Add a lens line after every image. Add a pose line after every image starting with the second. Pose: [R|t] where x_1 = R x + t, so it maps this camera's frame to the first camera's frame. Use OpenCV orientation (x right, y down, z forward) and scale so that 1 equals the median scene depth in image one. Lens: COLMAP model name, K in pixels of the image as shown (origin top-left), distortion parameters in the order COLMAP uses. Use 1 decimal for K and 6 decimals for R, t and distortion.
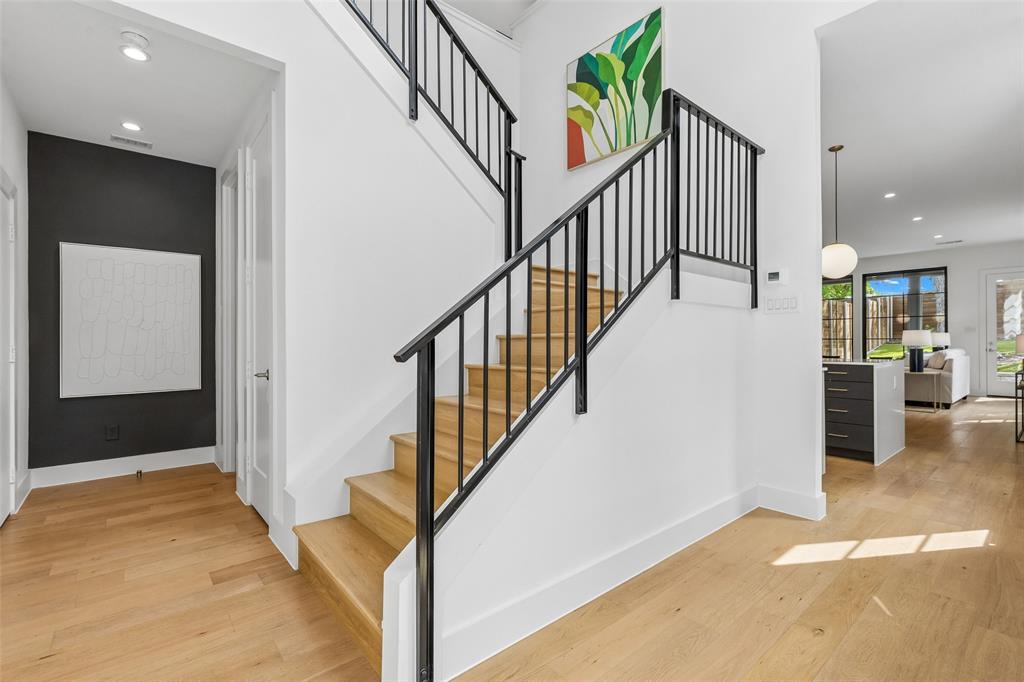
lens RADIAL K [[459.1, 0, 509.3], [0, 459.1, 338.0], [0, 0, 1]] dist [0.004577, -0.000122]
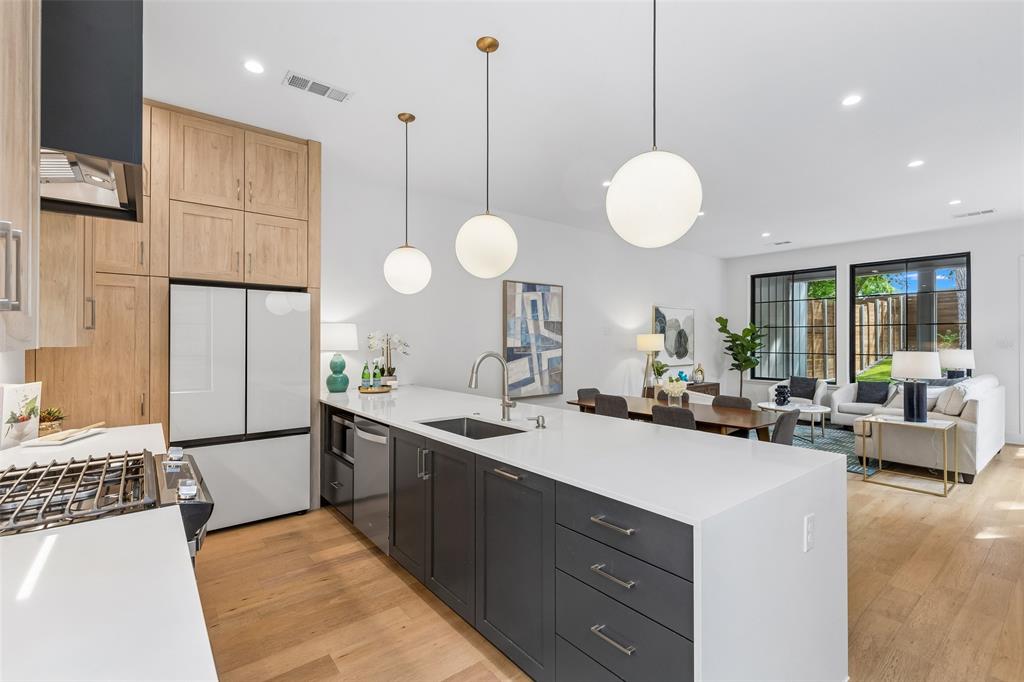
lens RADIAL K [[459.1, 0, 509.3], [0, 459.1, 338.0], [0, 0, 1]] dist [0.004577, -0.000122]
pose [[0.999542, 0.001367, -0.030246, 0.310727], [-0.001350, 0.999999, 0.000600, -0.028871], [0.030247, -0.000559, 0.999542, 0.319932]]
